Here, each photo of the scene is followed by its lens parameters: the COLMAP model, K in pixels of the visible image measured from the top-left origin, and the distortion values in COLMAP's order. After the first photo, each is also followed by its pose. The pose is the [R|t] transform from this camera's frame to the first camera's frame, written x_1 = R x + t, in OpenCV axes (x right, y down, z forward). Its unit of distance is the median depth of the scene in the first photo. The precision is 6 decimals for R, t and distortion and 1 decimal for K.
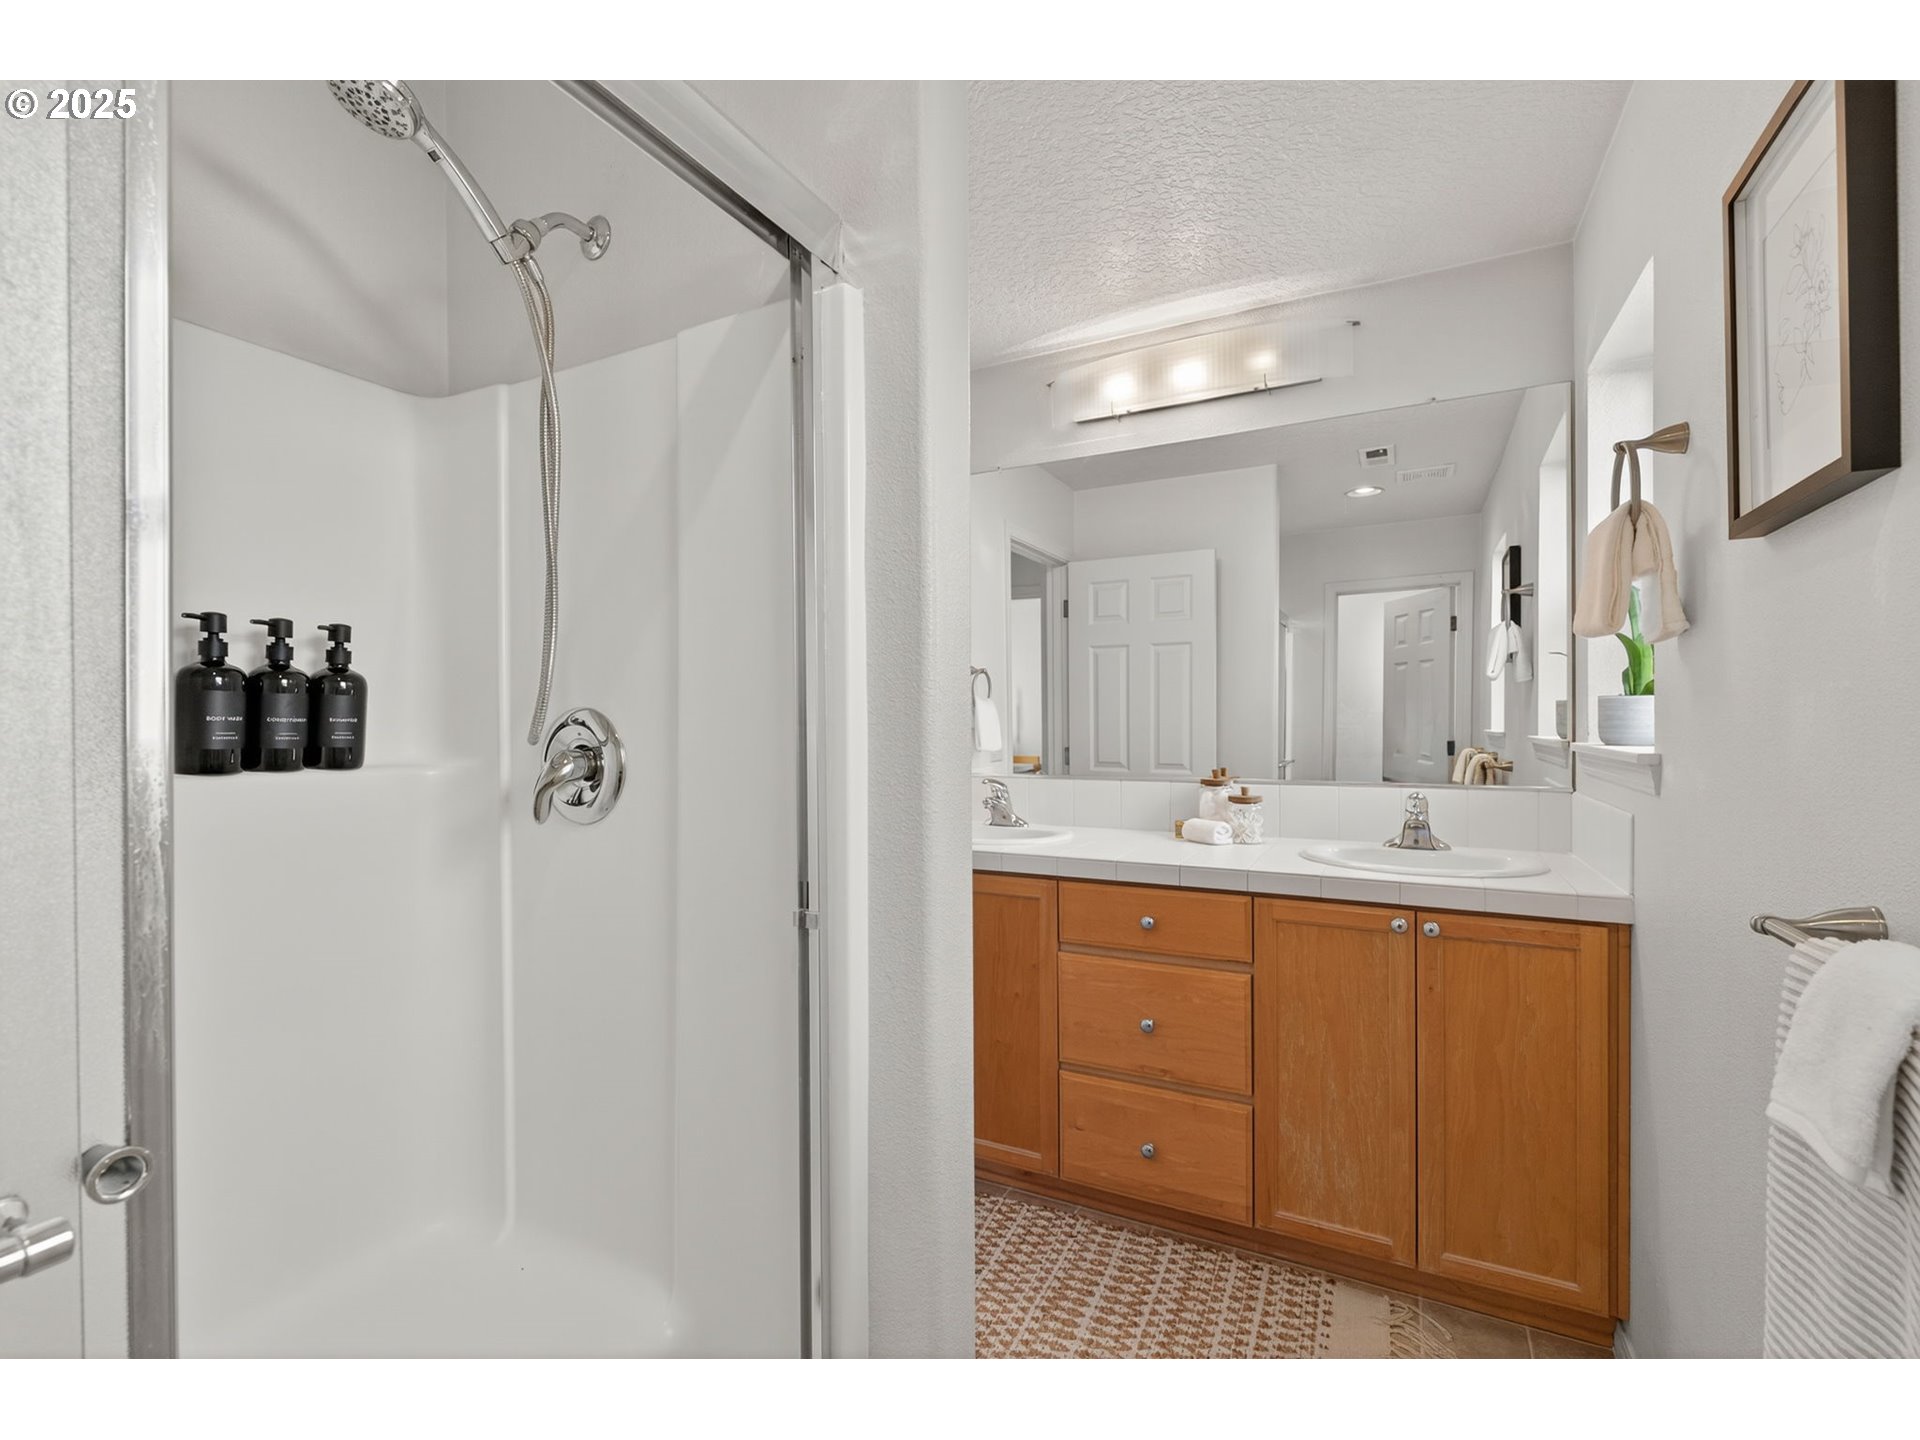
lens RADIAL K [[847.4, 0, 960.0], [0, 847.4, 720.0], [0, 0, 1]] dist [0.000202, -0.000015]
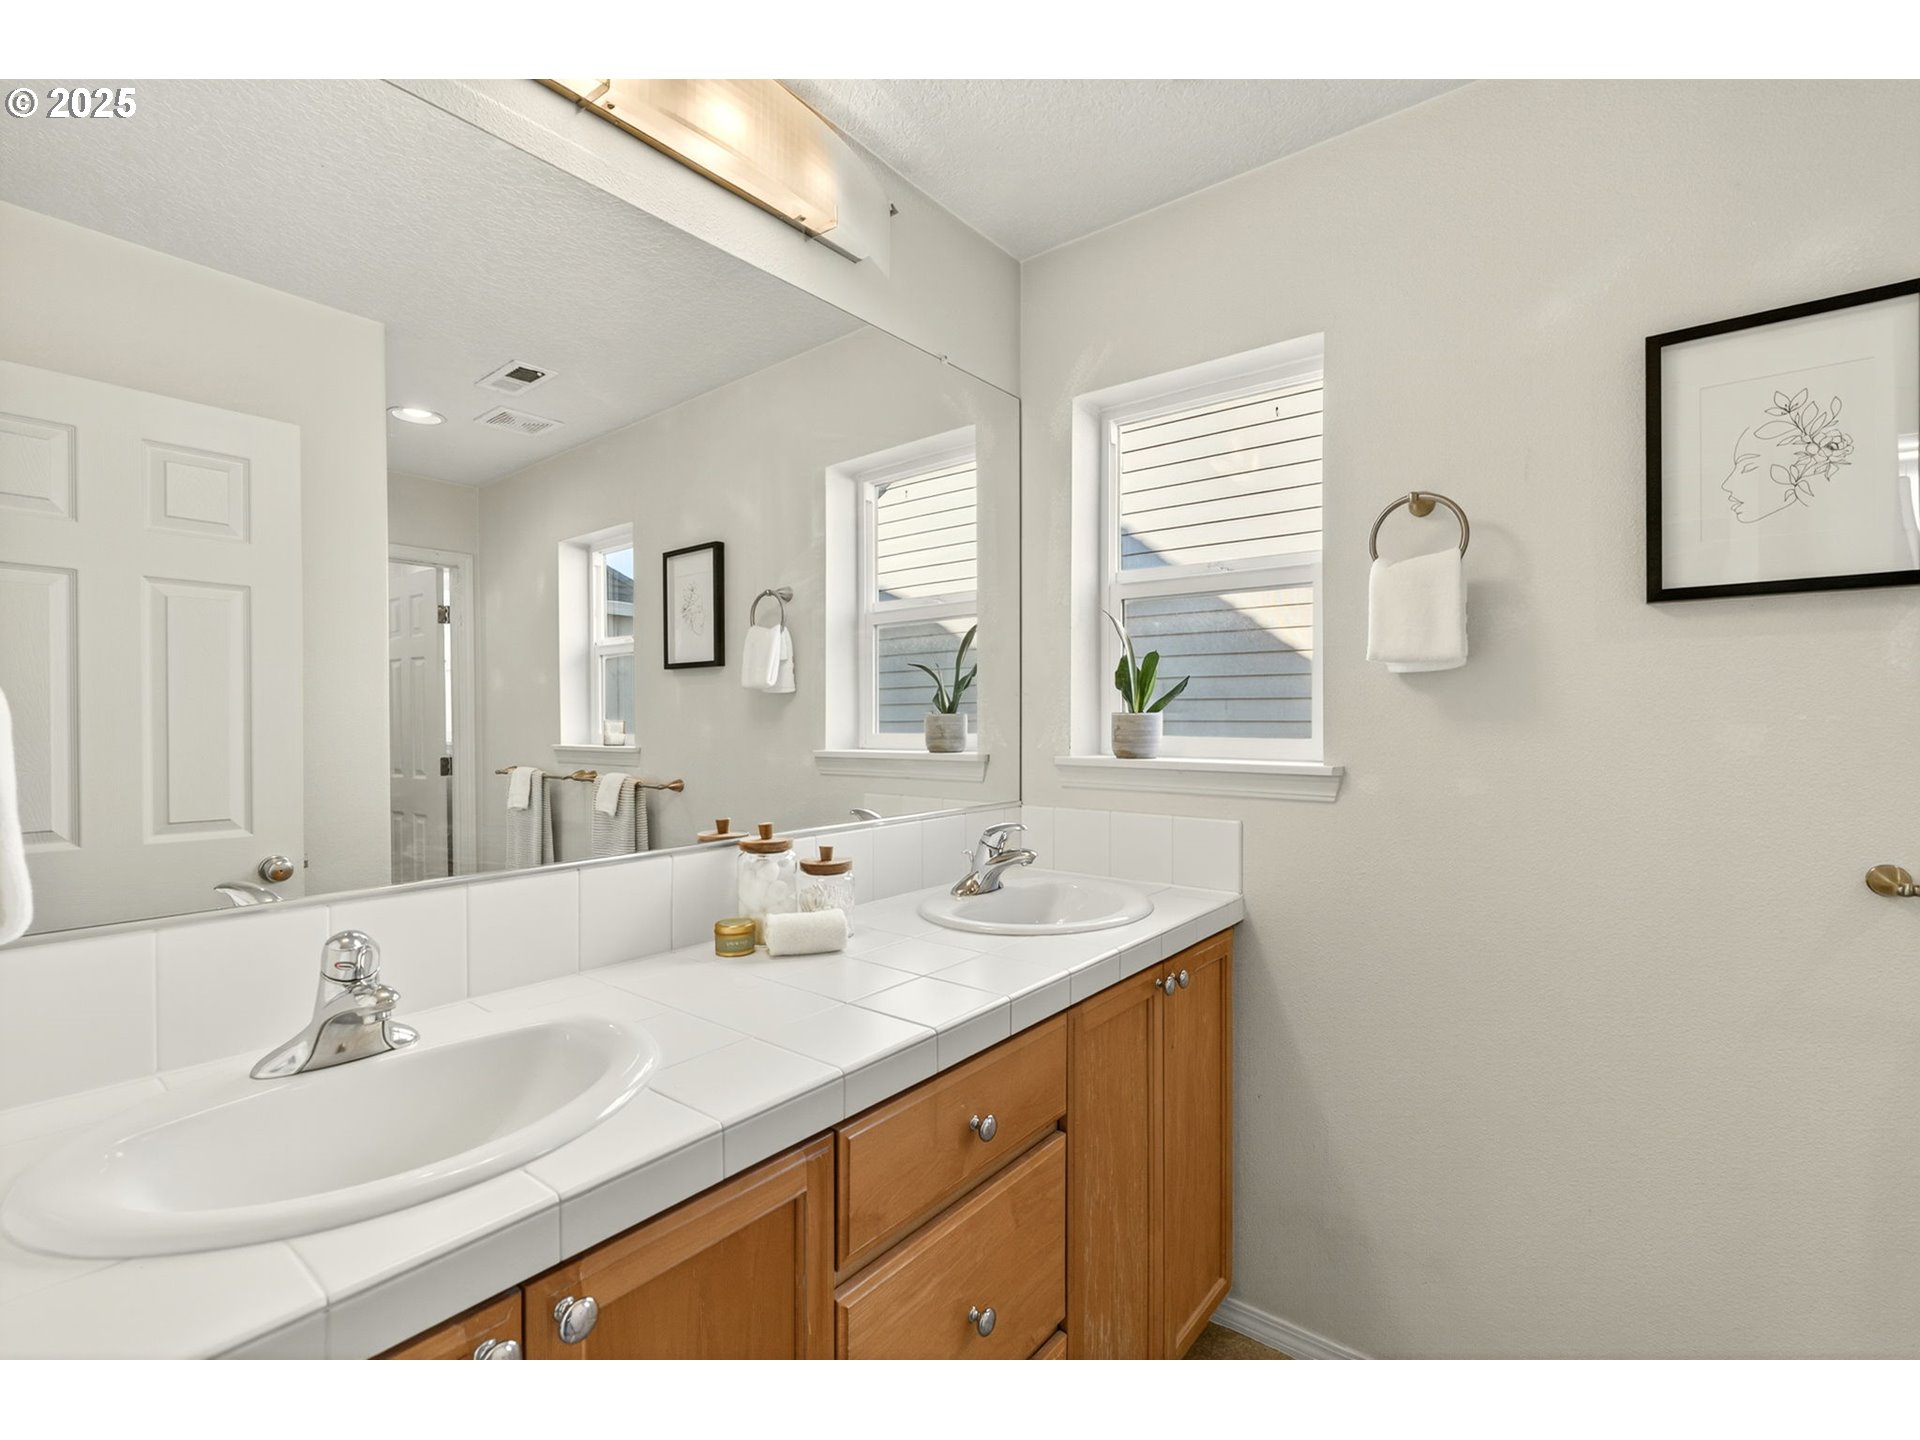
lens RADIAL K [[847.4, 0, 960.0], [0, 847.4, 720.0], [0, 0, 1]] dist [0.000202, -0.000015]
pose [[0.206979, 0.008167, 0.978311, -0.226479], [-0.000917, 0.999966, -0.008153, -0.007557], [-0.978345, 0.000791, 0.206980, 0.687067]]
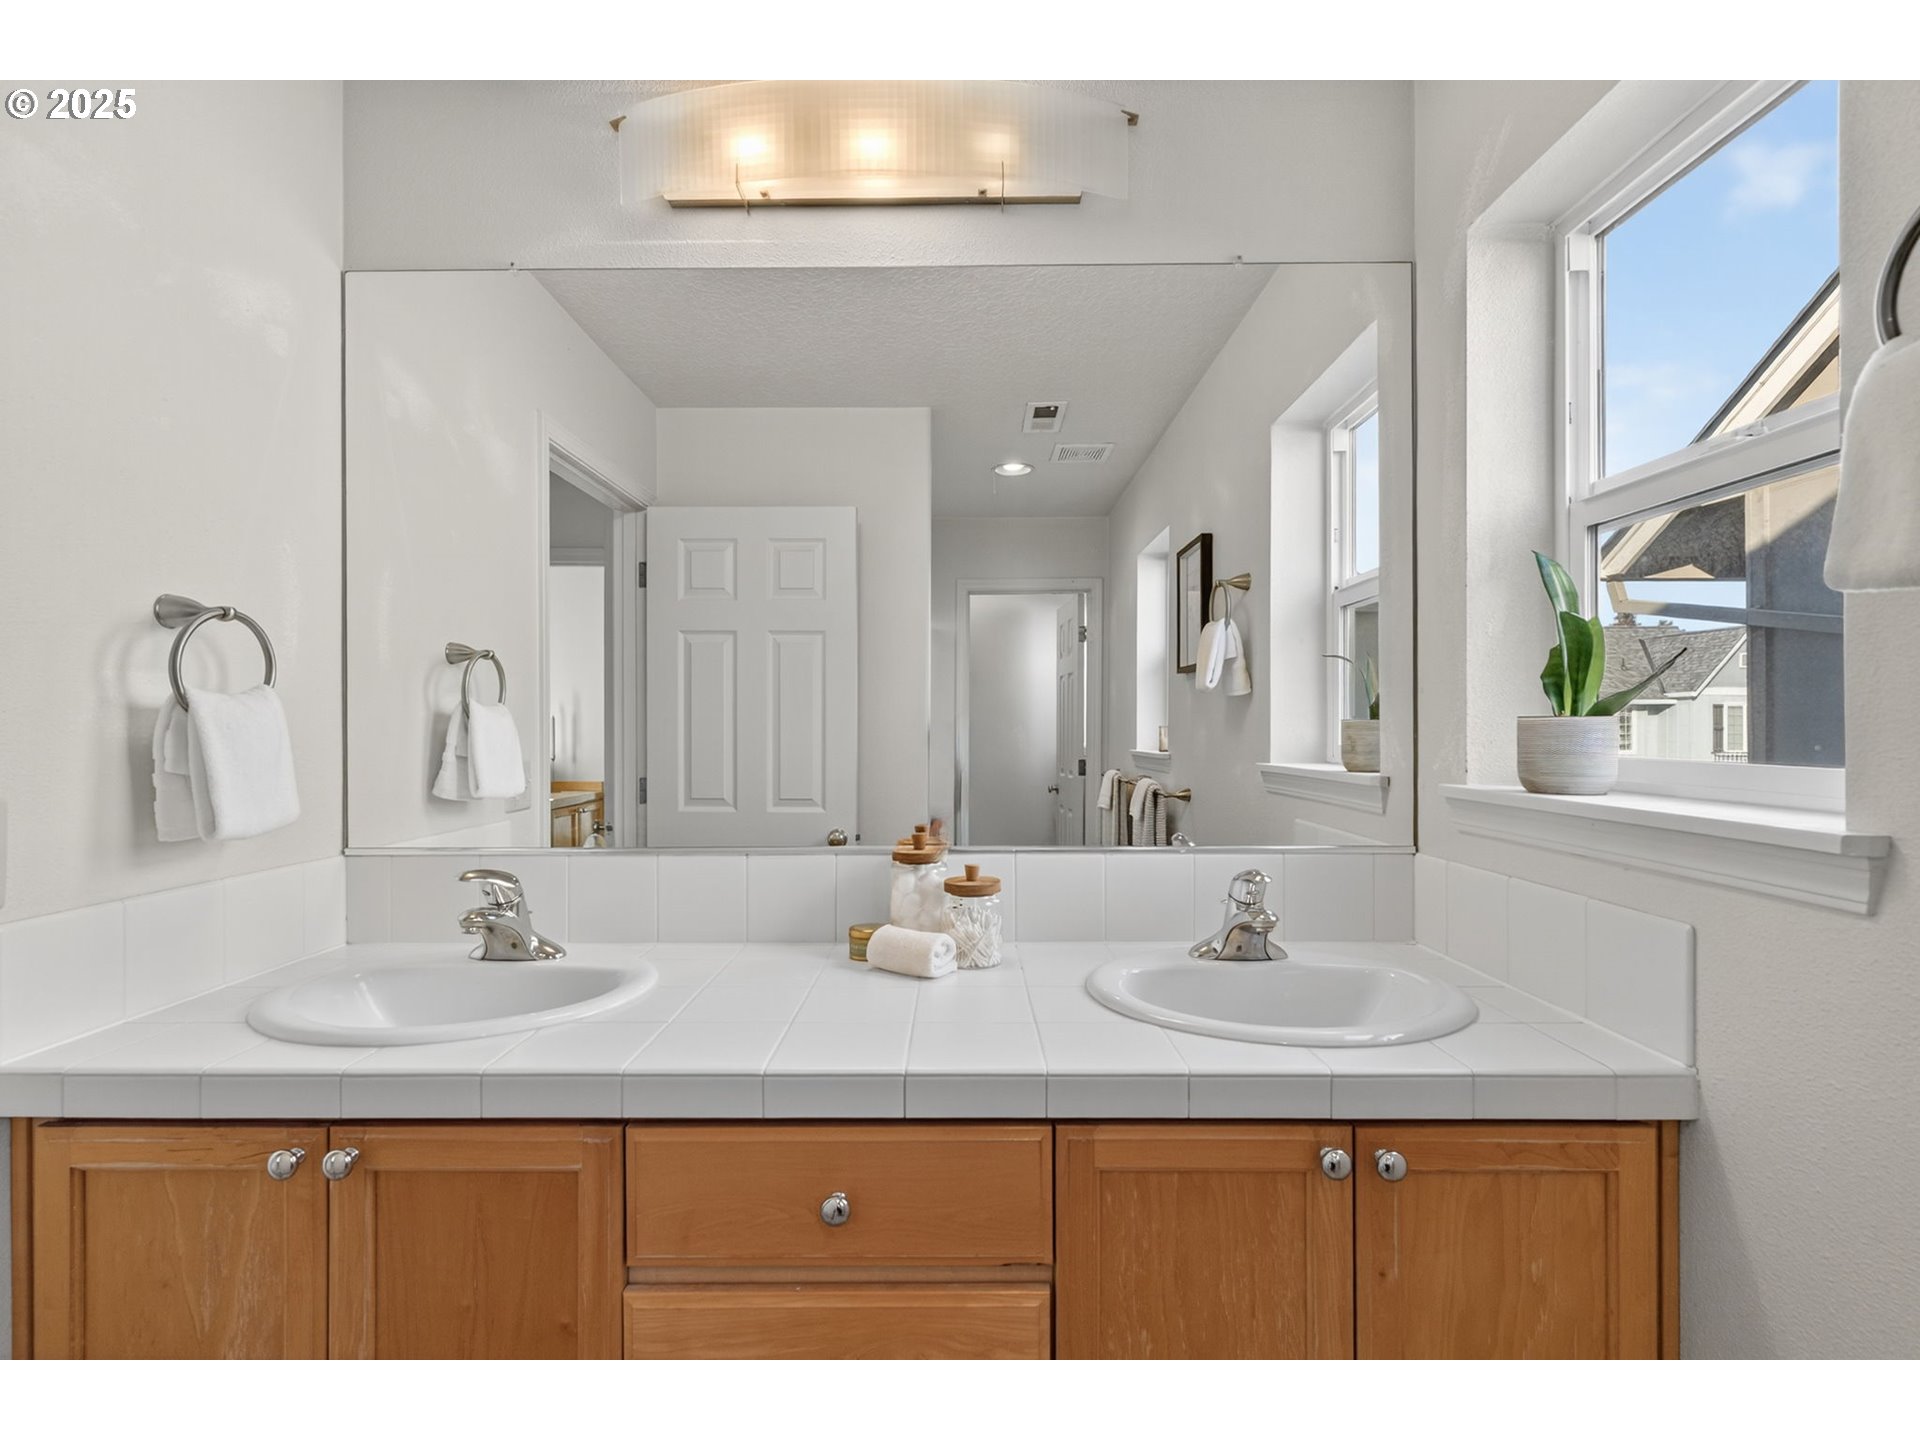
lens RADIAL K [[872.8, 0, 957.0], [0, 872.8, 725.2], [0, 0, 1]] dist [0.002995, 0.000061]
pose [[0.889869, 0.006966, 0.456163, 0.049502], [-0.005063, 0.999973, -0.005393, -0.011643], [-0.456188, 0.002490, 0.889880, 0.423734]]
